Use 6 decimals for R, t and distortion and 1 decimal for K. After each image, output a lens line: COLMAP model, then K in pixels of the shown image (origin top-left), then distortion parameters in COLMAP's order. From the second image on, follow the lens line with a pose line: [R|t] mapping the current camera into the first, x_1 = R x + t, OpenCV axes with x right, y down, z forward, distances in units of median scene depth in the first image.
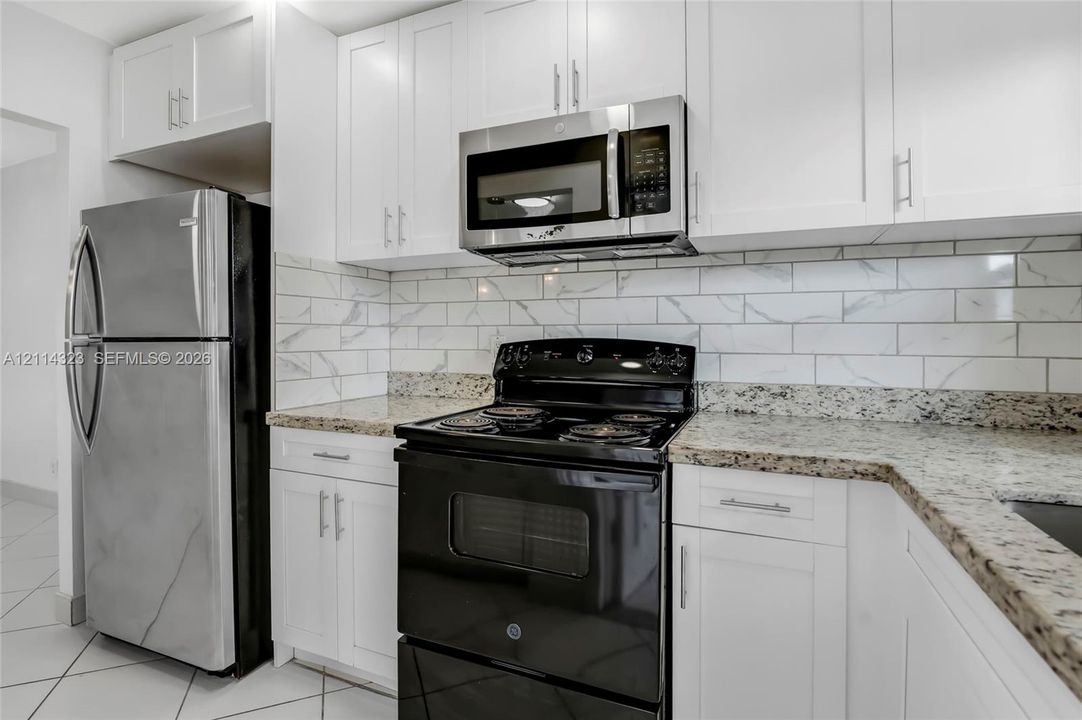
lens RADIAL K [[524.5, 0, 541.0], [0, 524.5, 339.6], [0, 0, 1]] dist [-0.042643, 0.000020]
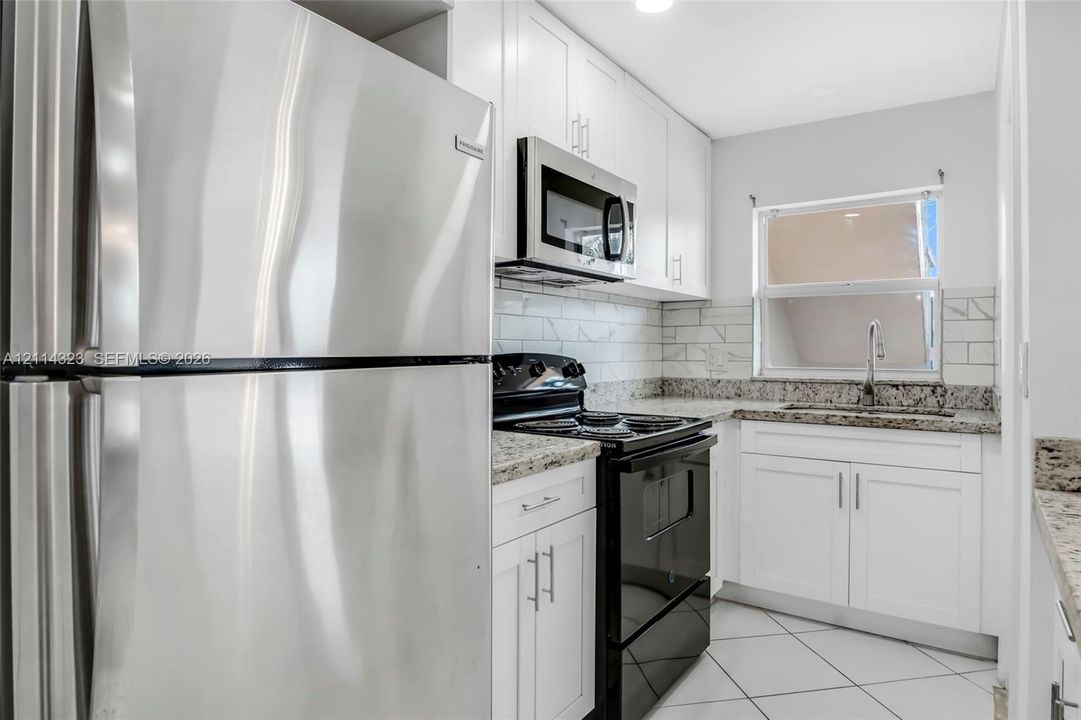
lens RADIAL K [[629.8, 0, 544.4], [0, 629.8, 346.6], [0, 0, 1]] dist [-0.016294, 0.001147]
pose [[0.209153, 0.001122, 0.977882, -1.125196], [0.000227, 0.999999, -0.001196, -0.013215], [-0.977883, 0.000472, 0.209153, 0.660548]]
